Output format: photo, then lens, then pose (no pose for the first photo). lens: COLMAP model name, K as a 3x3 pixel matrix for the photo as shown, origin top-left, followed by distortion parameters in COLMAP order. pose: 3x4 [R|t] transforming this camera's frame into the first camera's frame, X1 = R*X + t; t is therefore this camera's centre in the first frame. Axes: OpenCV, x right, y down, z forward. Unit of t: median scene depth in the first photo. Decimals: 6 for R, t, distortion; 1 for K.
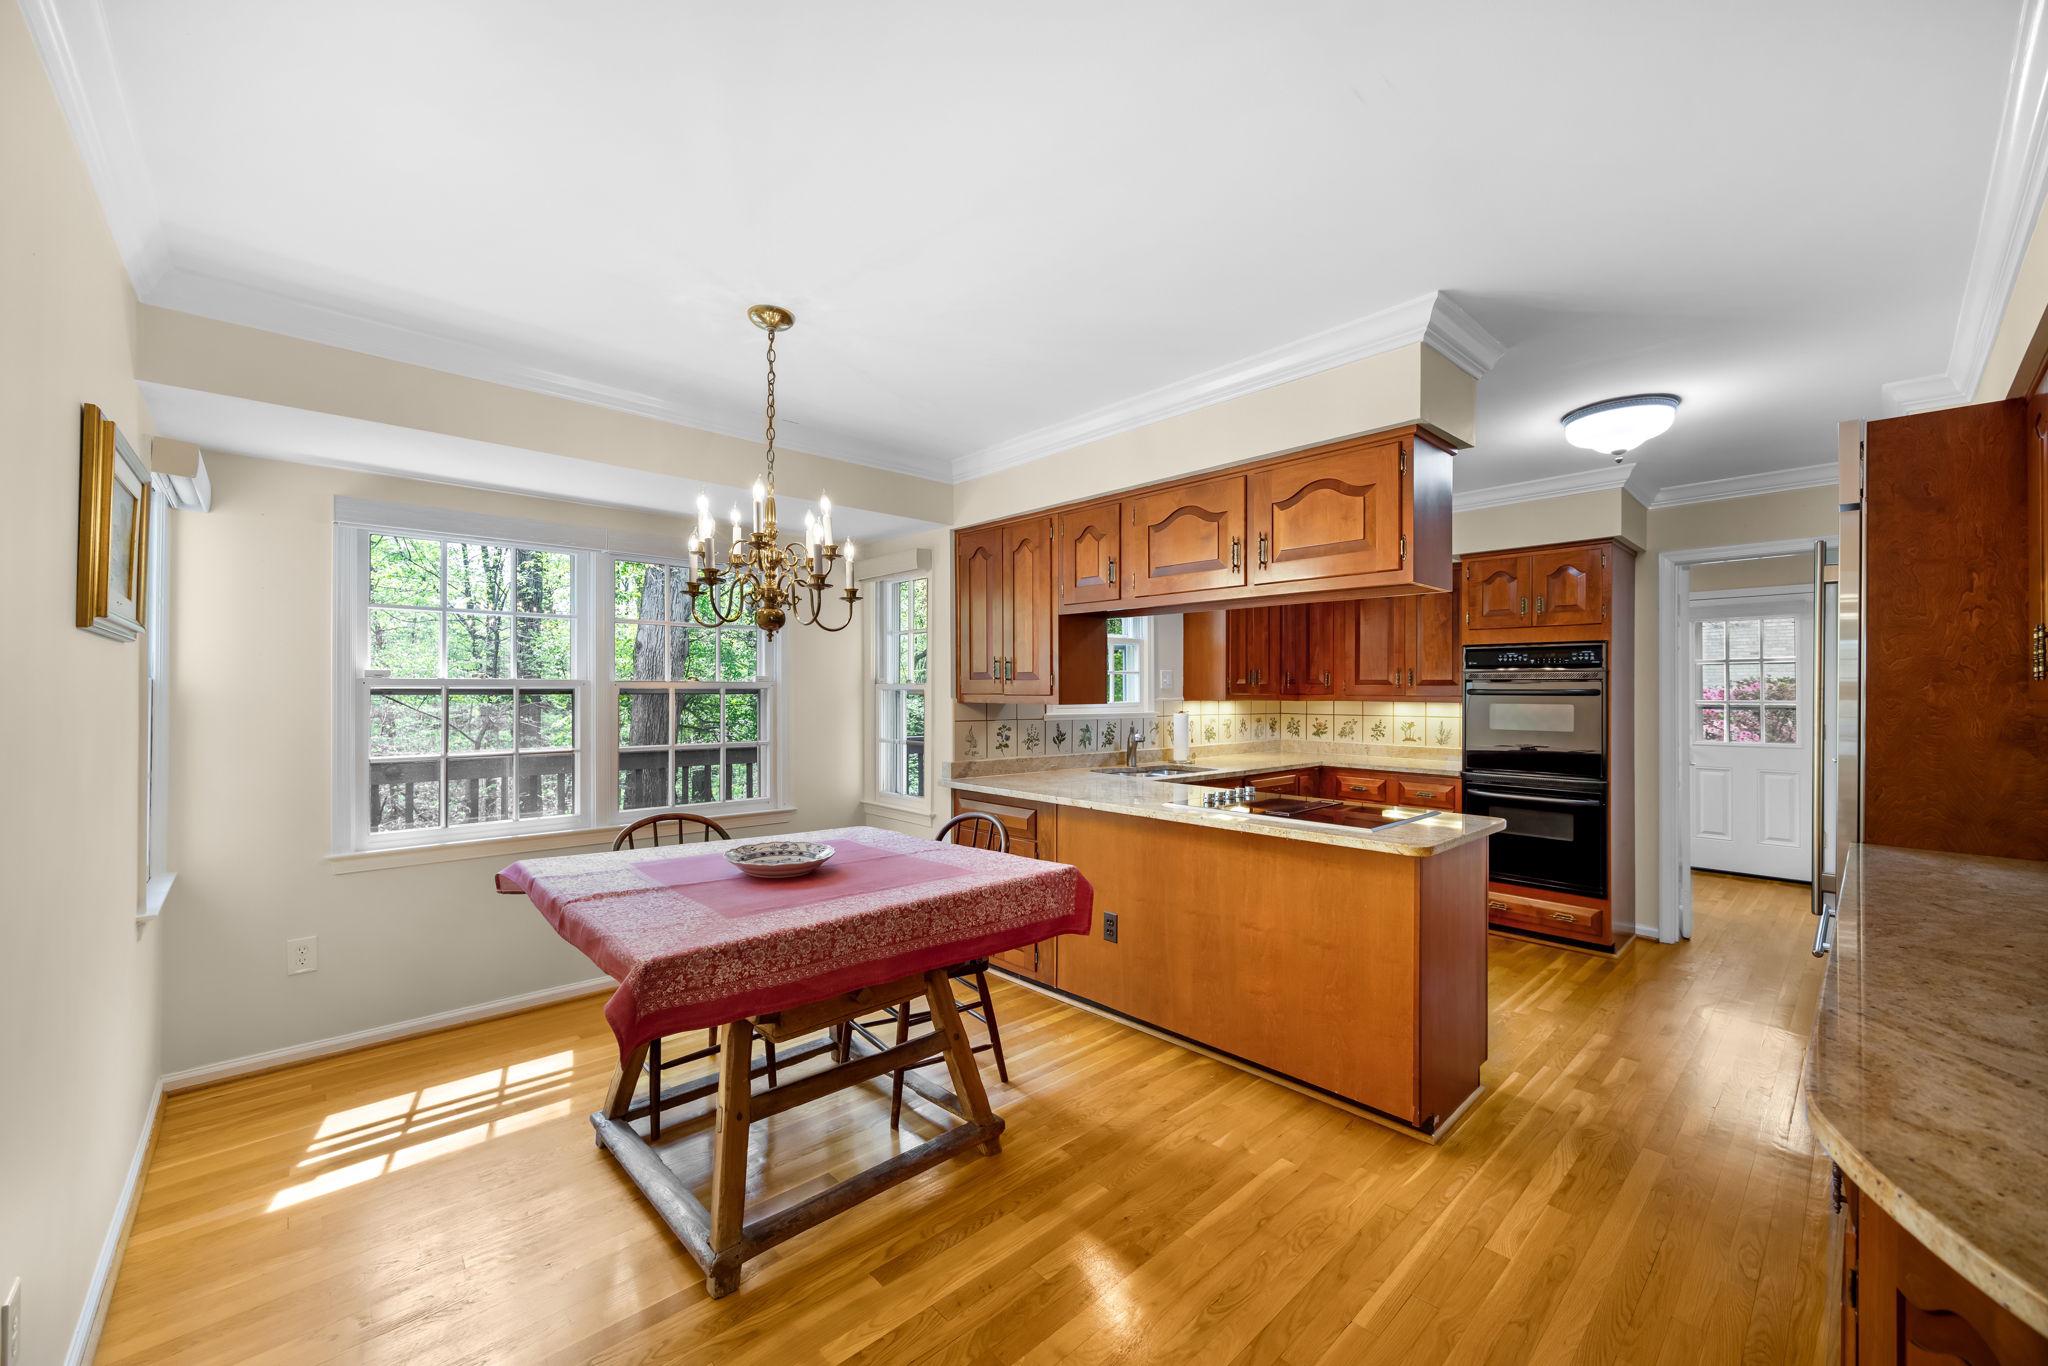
lens RADIAL K [[796.1, 0, 1015.1], [0, 796.1, 684.4], [0, 0, 1]] dist [-0.002414, 0.000850]
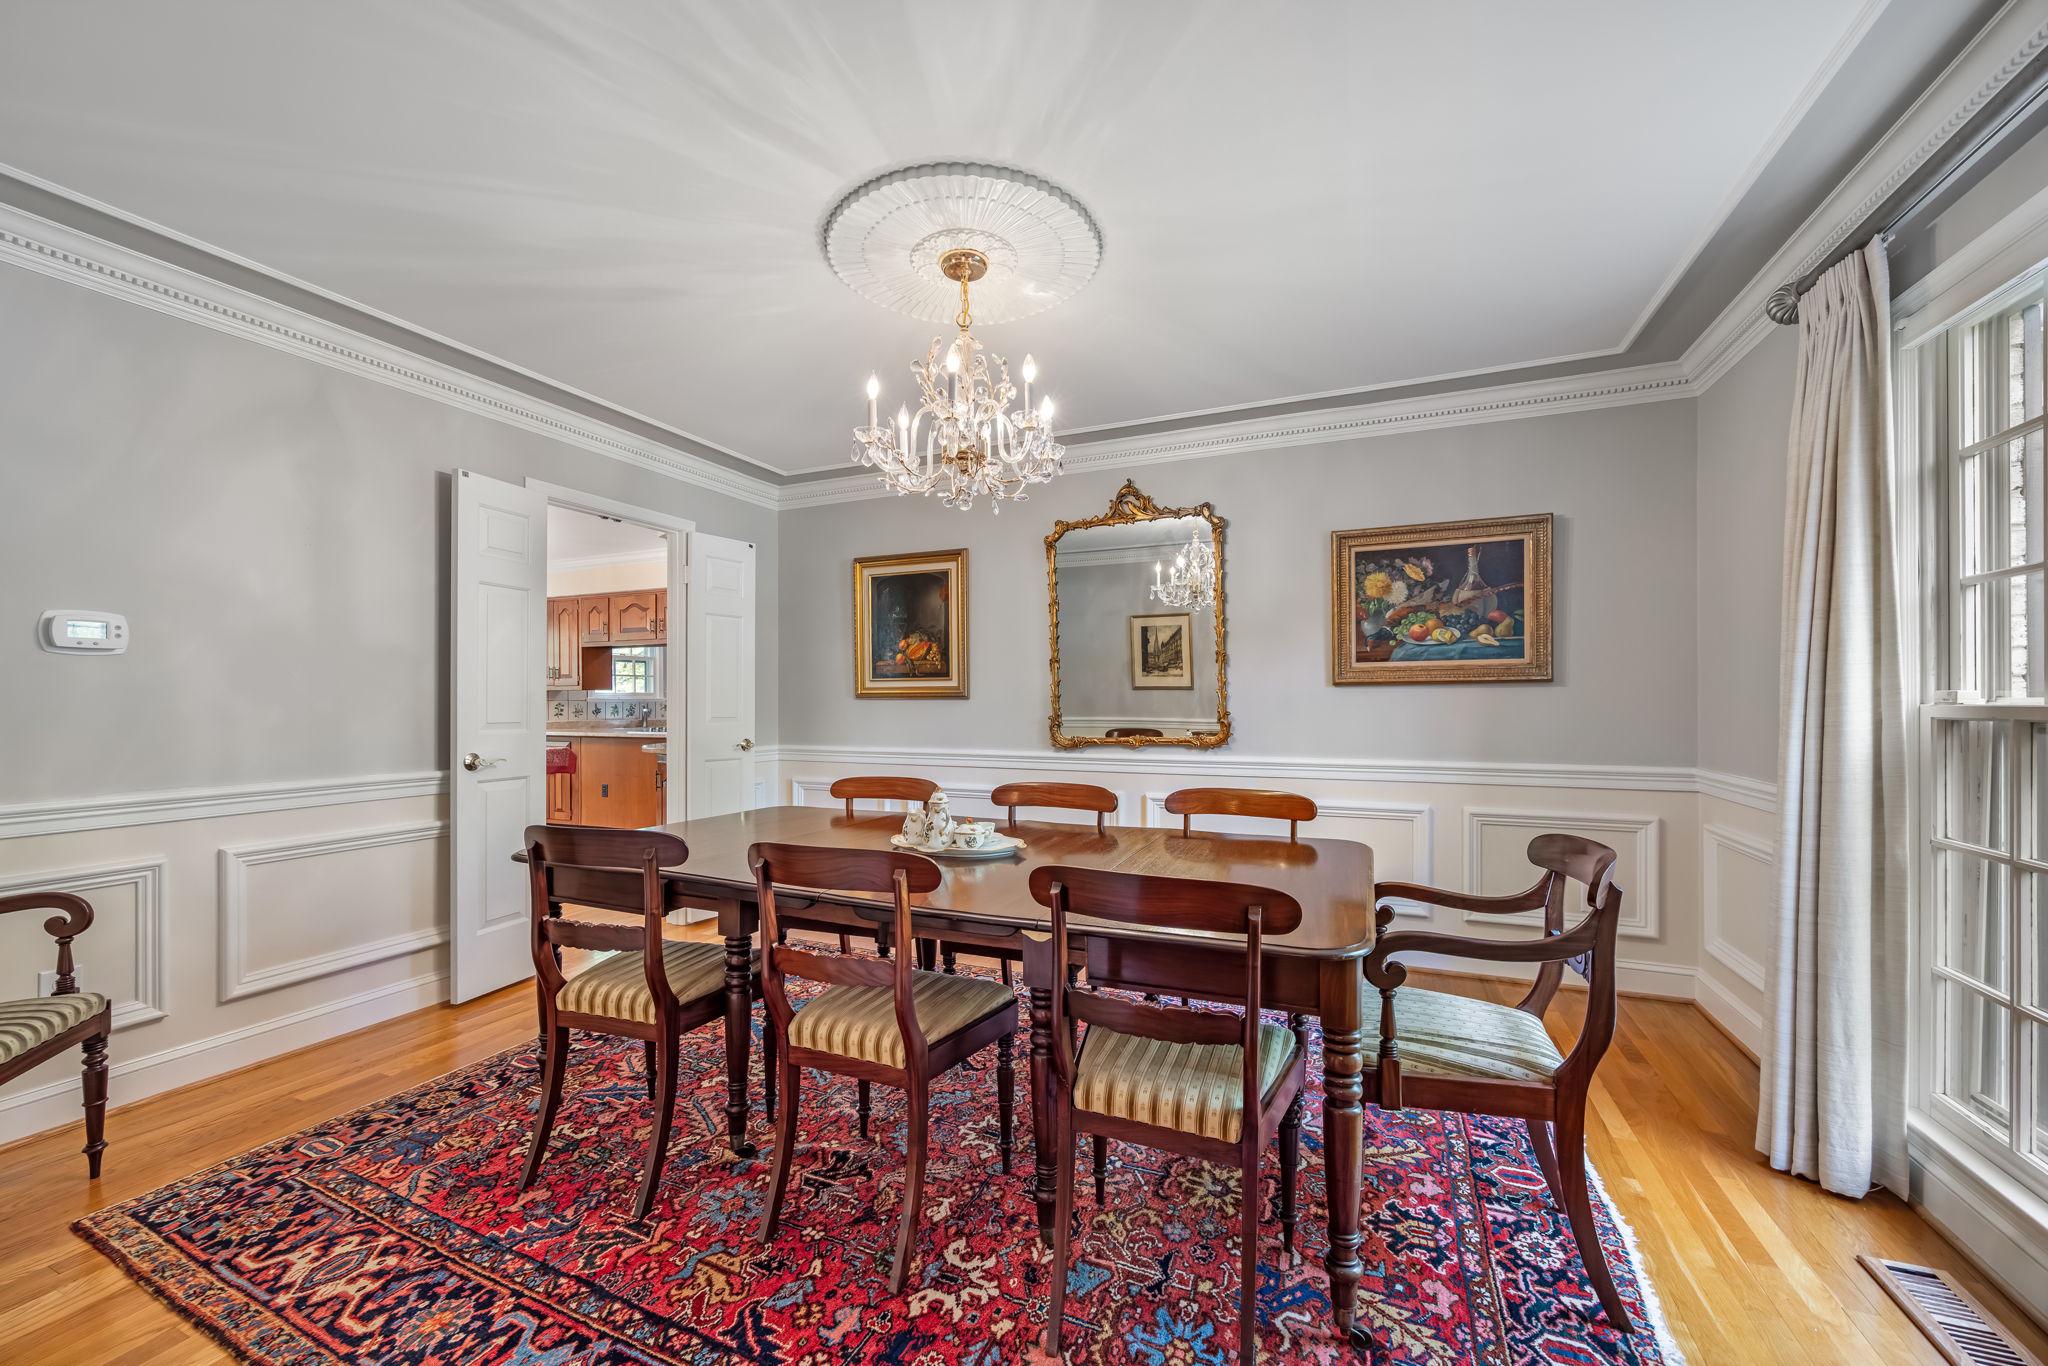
lens RADIAL K [[796.1, 0, 1016.0], [0, 796.1, 689.1], [0, 0, 1]] dist [-0.002414, 0.000850]
pose [[0.911906, 0.000413, 0.410399, 0.325170], [0.000344, 0.999998, -0.001770, 0.038470], [-0.410399, 0.001755, 0.911904, -1.877458]]
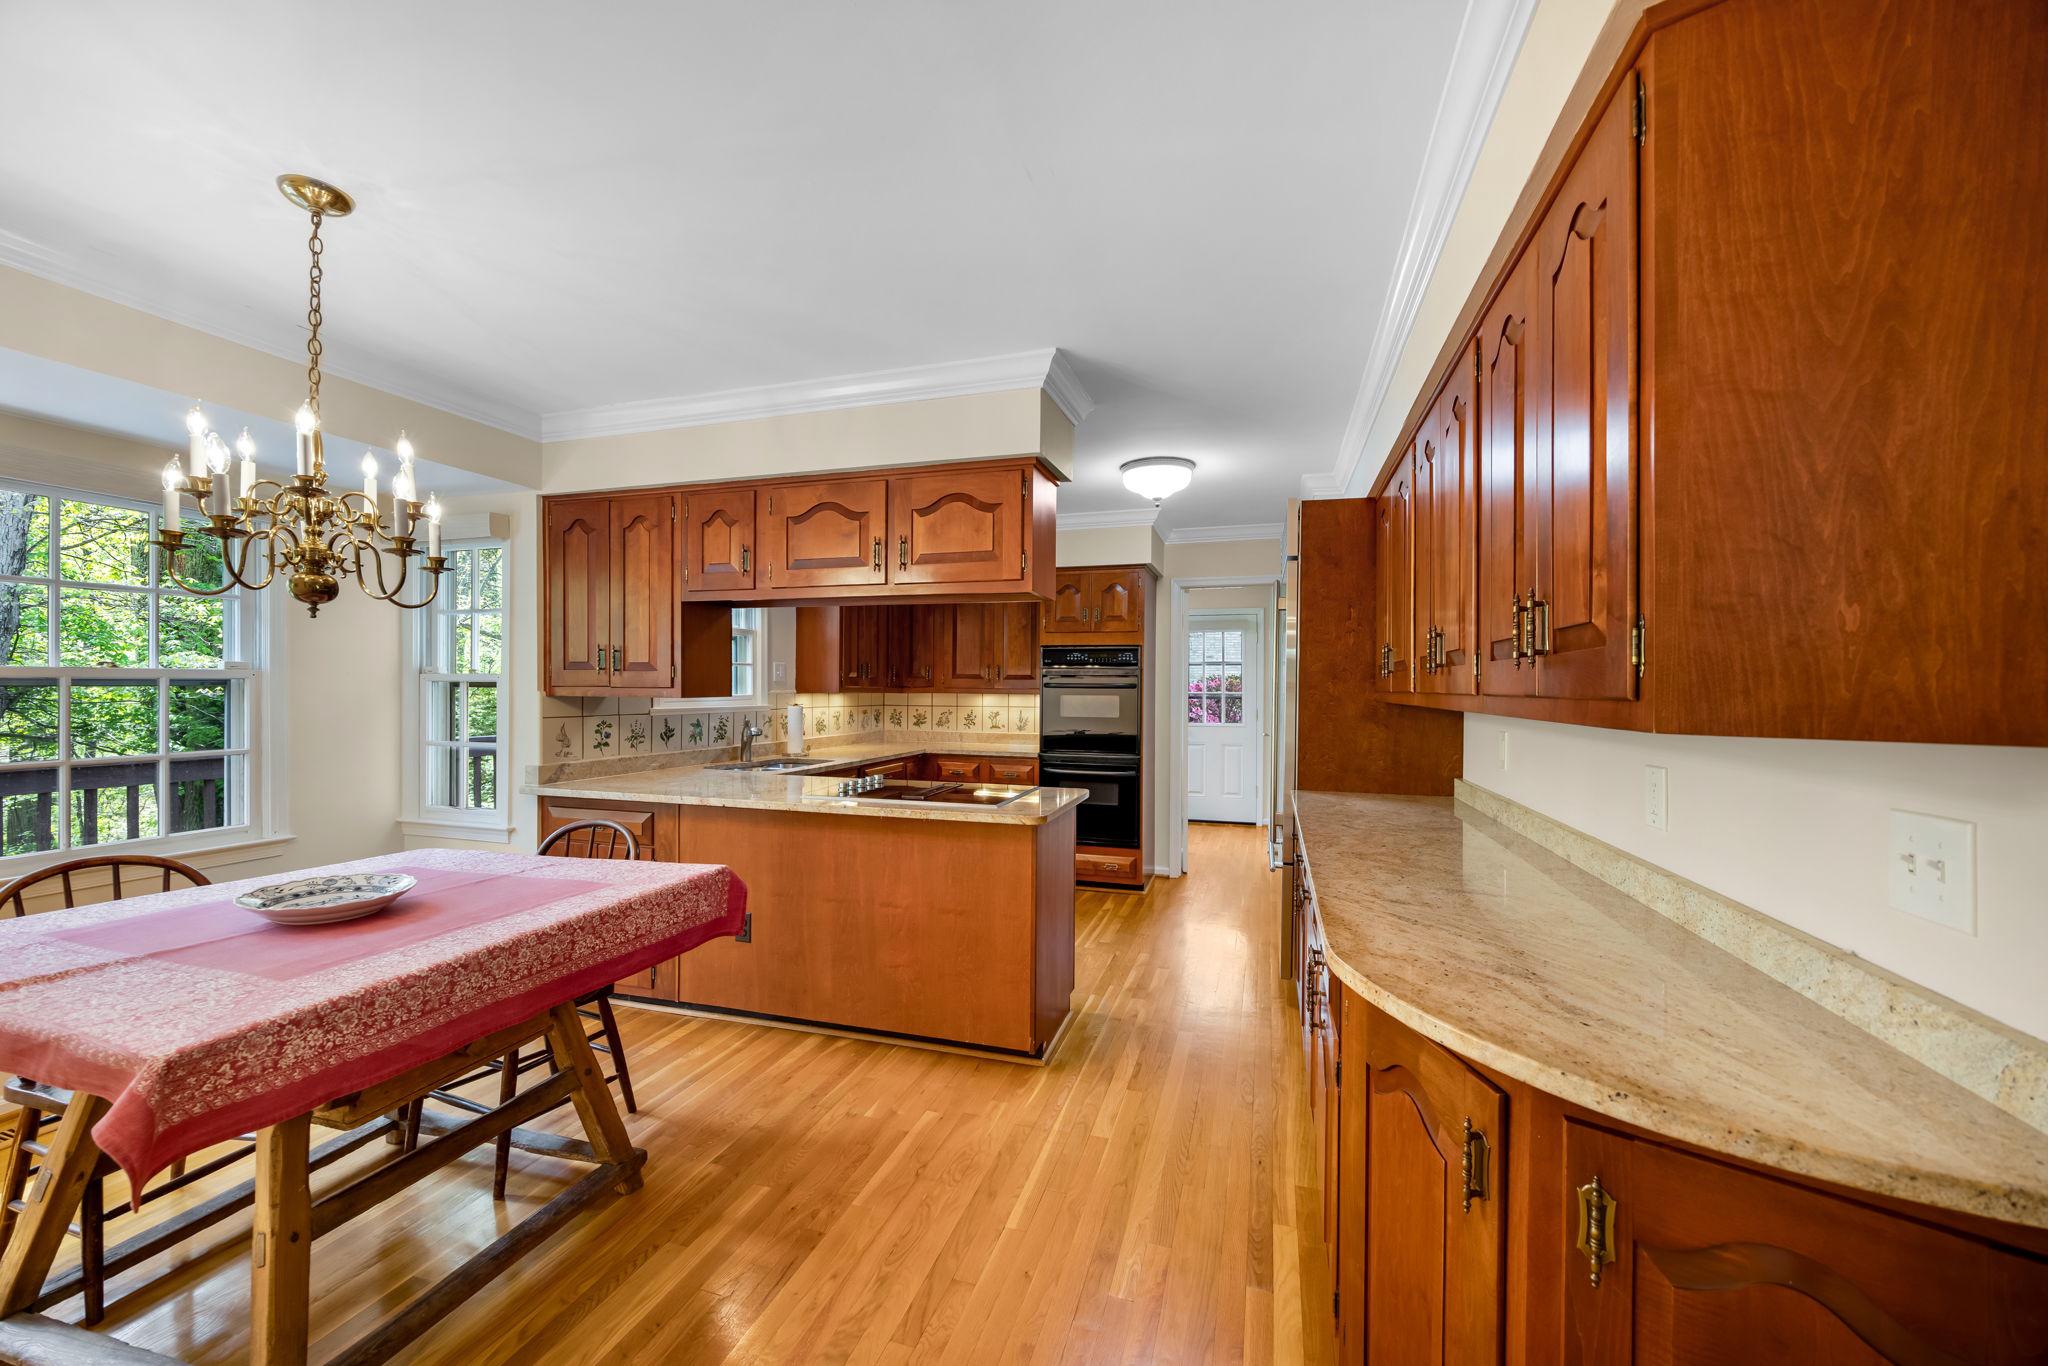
lens RADIAL K [[796.1, 0, 1020.7], [0, 796.1, 682.8], [0, 0, 1]] dist [-0.002414, 0.000850]
pose [[0.865931, 0.003422, 0.500153, -0.091421], [-0.006990, 0.999962, 0.005261, 0.000151], [-0.500115, -0.008052, 0.865921, -0.006710]]
